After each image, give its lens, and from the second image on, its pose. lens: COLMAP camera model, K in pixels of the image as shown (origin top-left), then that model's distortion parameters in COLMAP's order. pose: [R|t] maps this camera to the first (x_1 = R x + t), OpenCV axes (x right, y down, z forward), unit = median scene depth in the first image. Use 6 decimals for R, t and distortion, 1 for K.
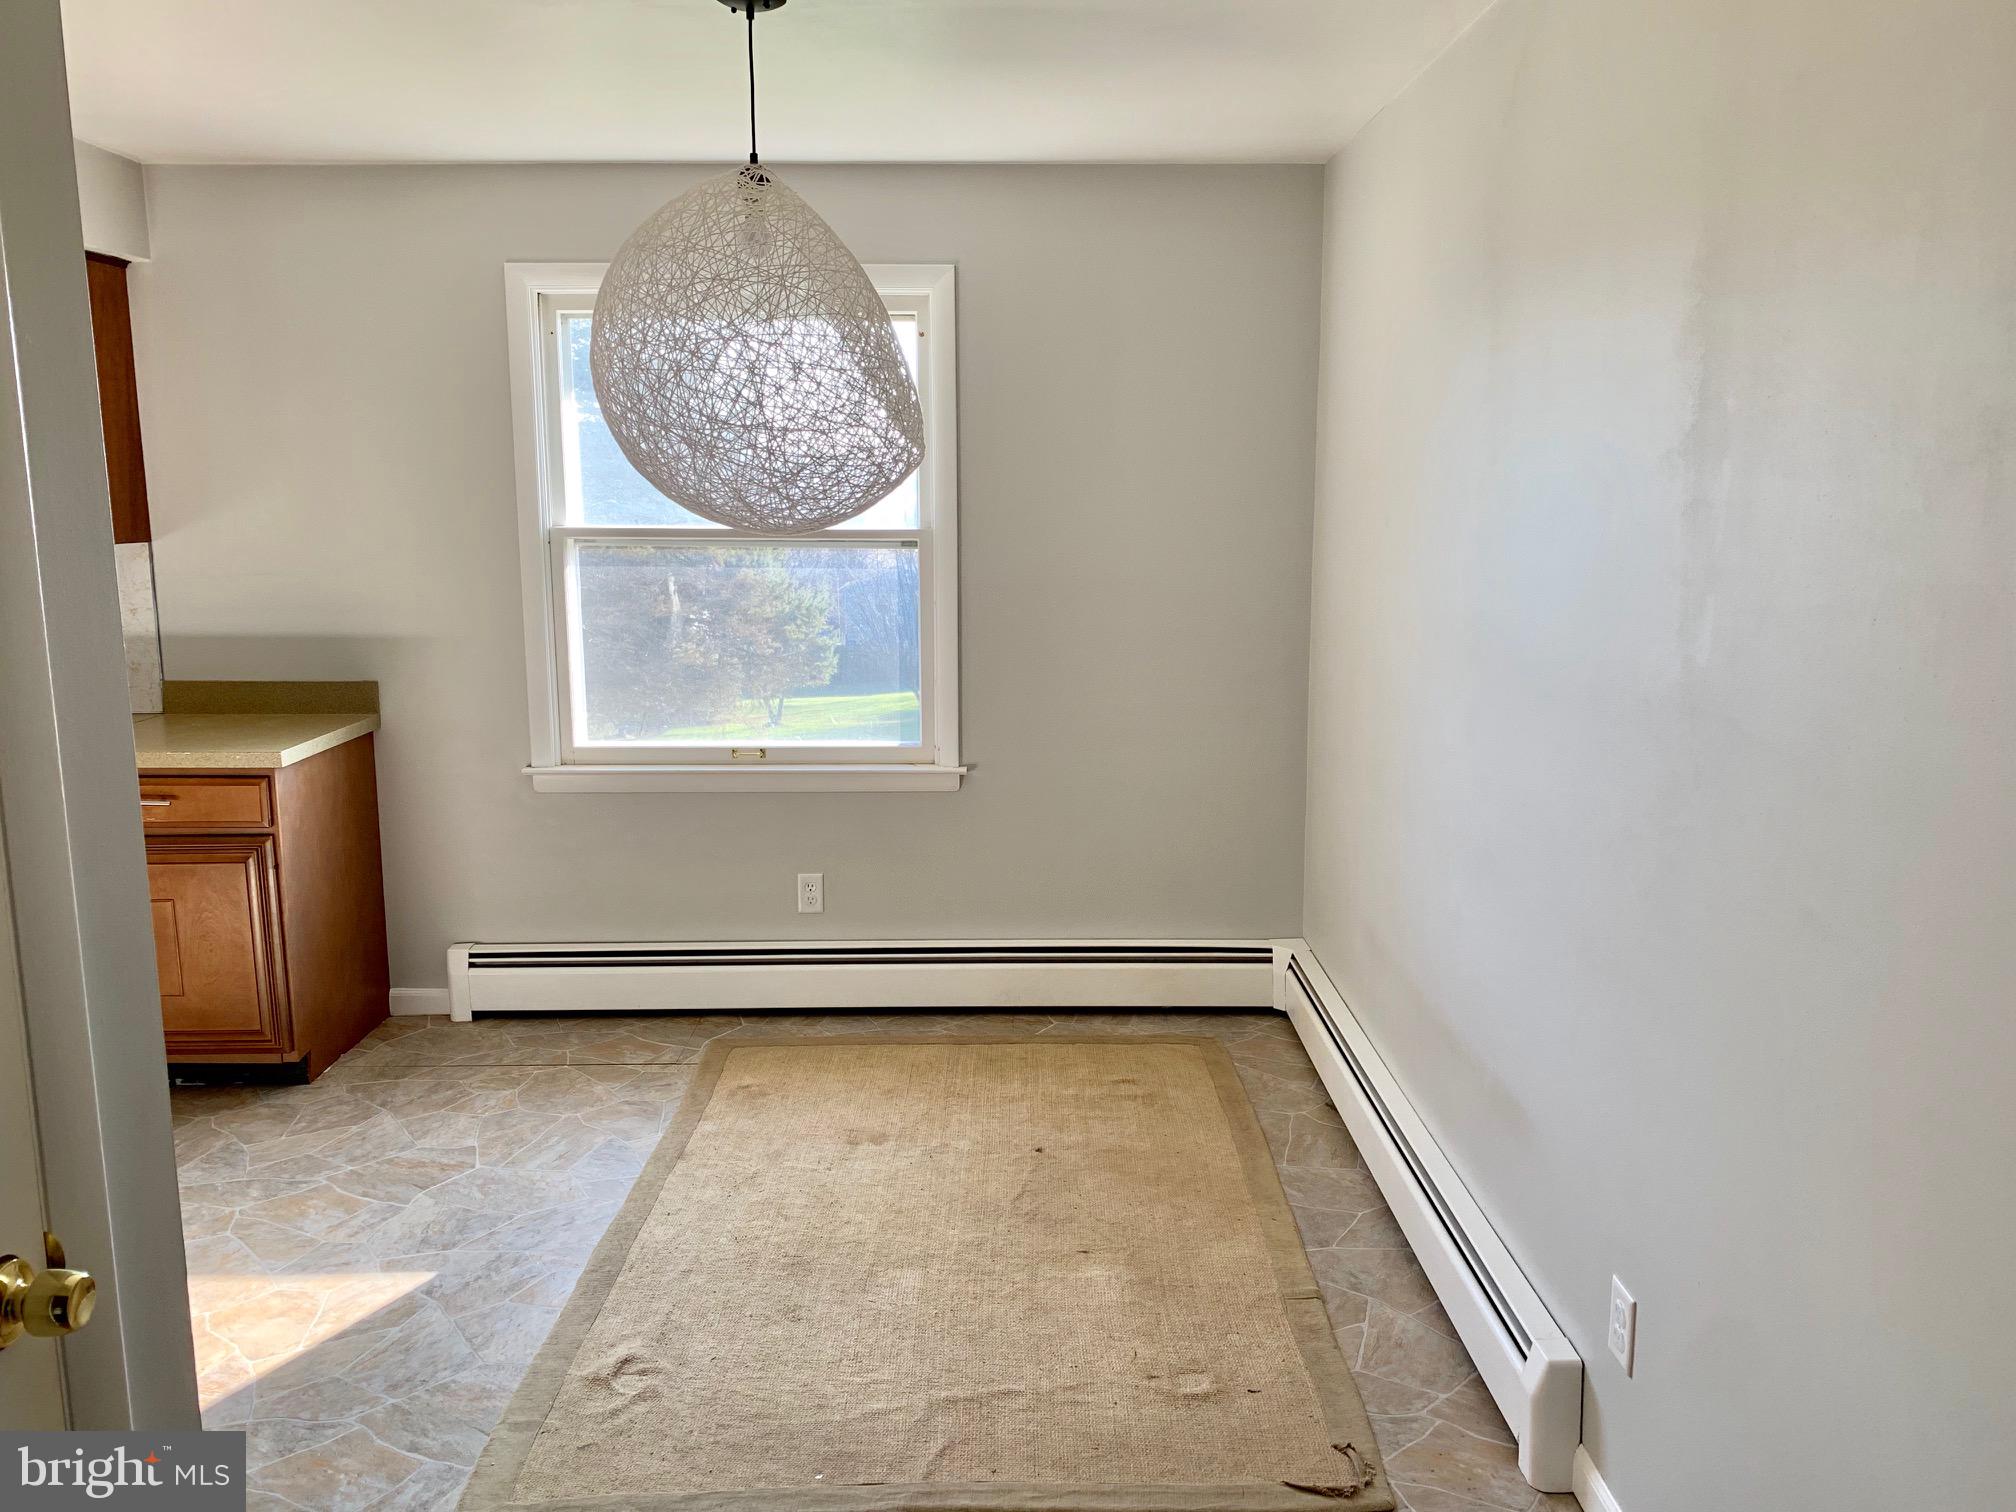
lens RADIAL K [[1529.6, 0, 1011.3], [0, 1529.6, 746.6], [0, 0, 1]] dist [0.082107, -0.062808]
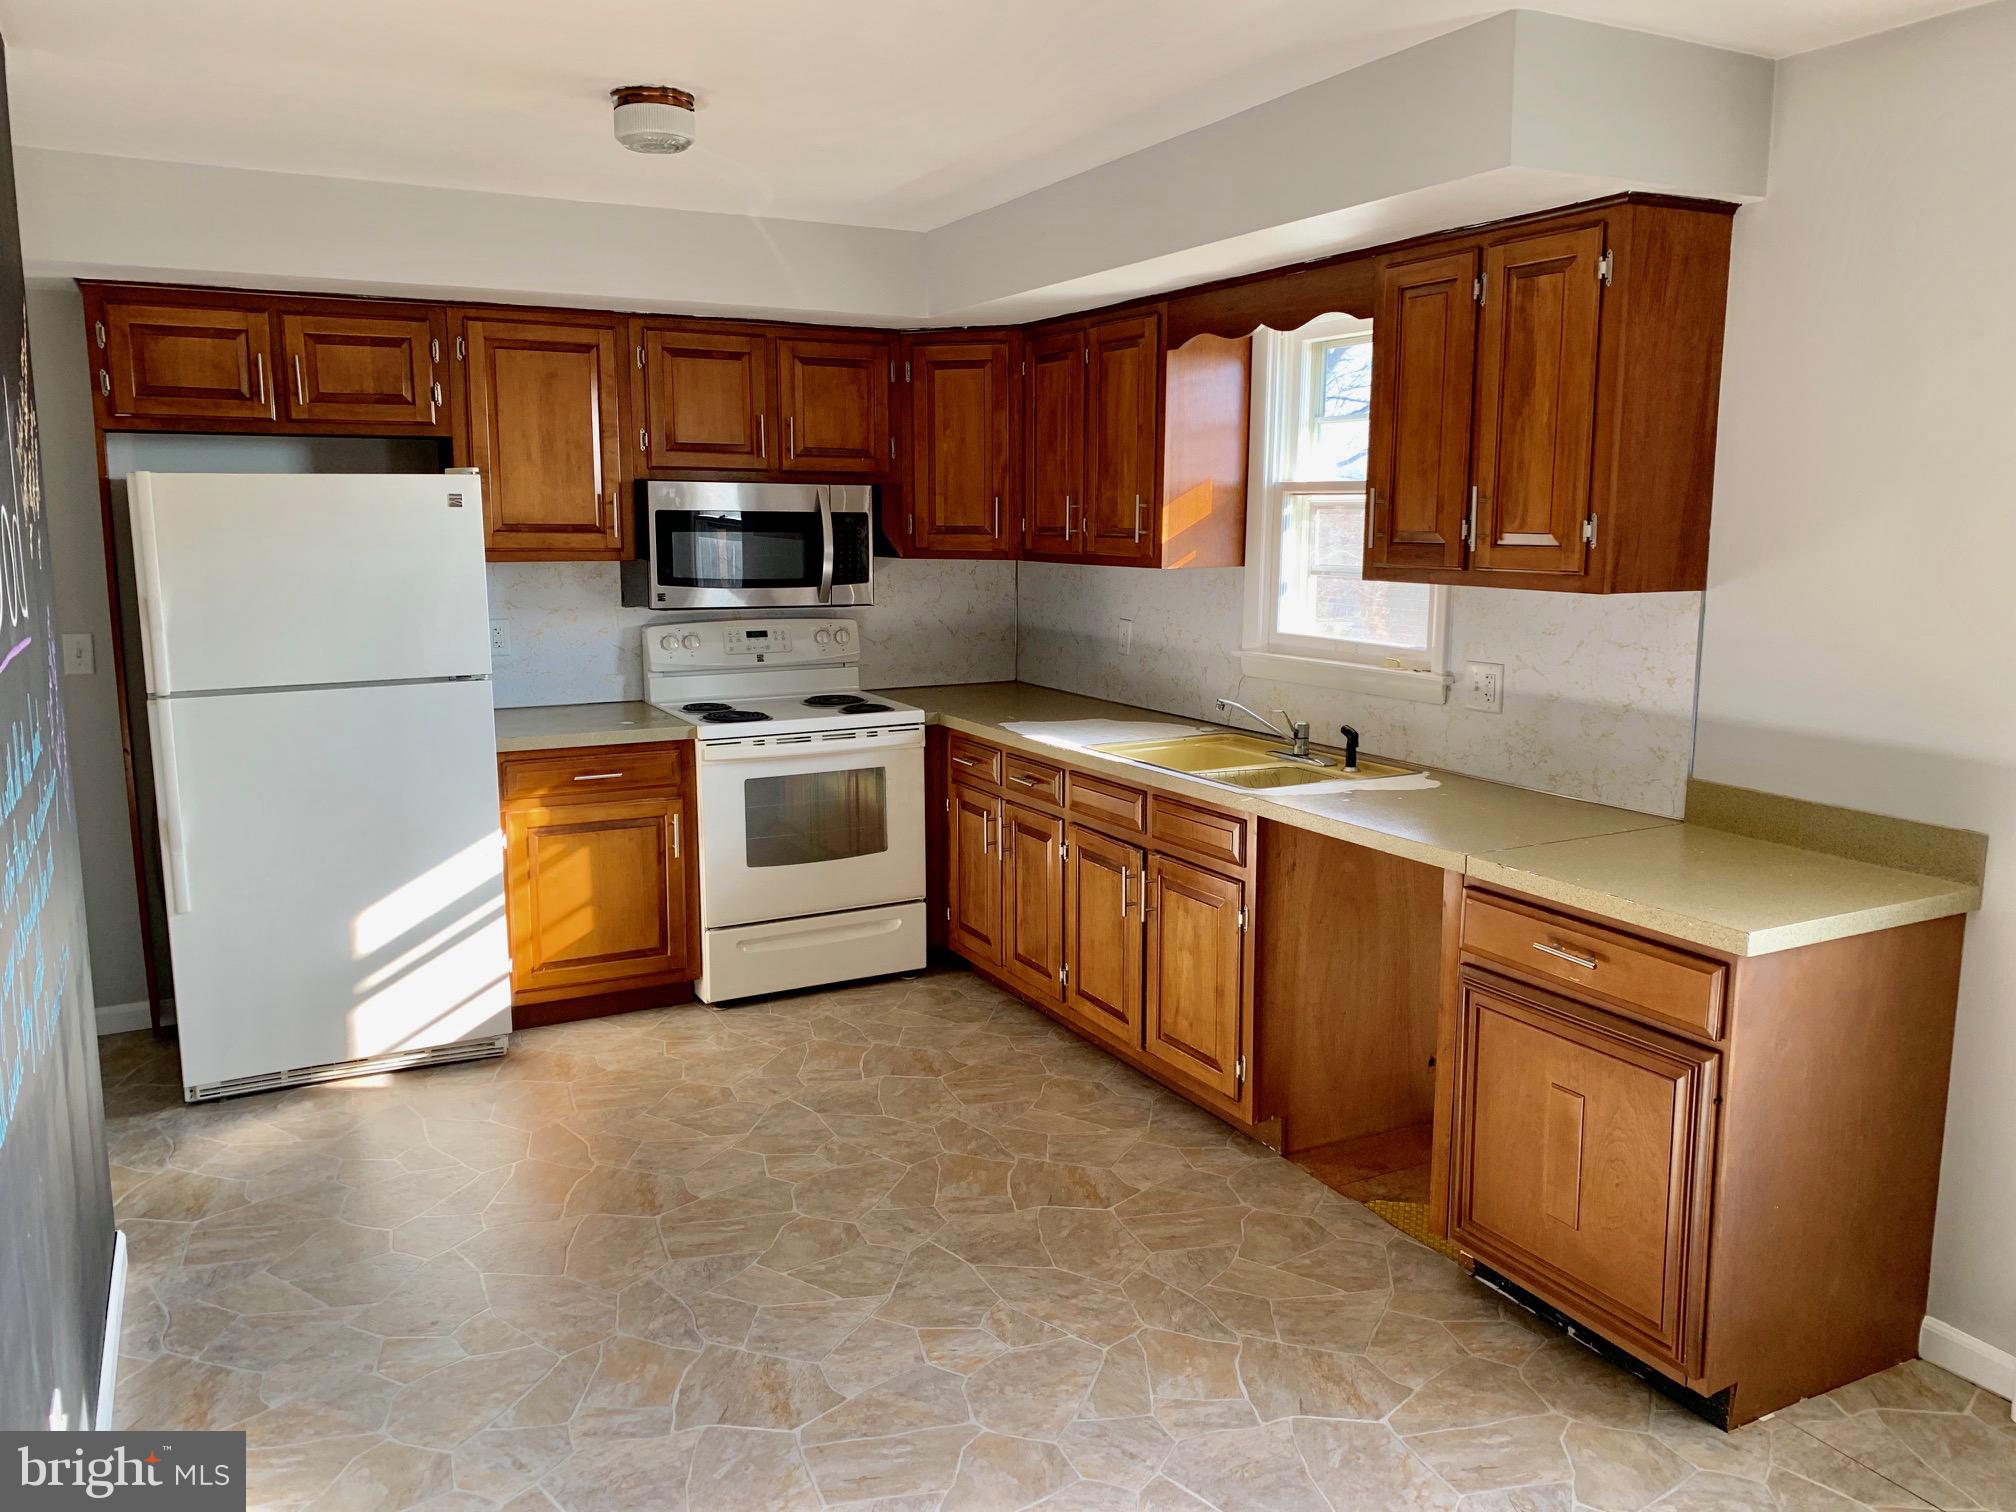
lens RADIAL K [[1529.6, 0, 1011.3], [0, 1529.6, 746.6], [0, 0, 1]] dist [0.082107, -0.062808]
pose [[0.464940, 0.145483, -0.873307, -0.057732], [-0.151480, 0.984933, 0.083432, -0.074146], [0.872287, 0.093498, 0.479972, 0.387679]]
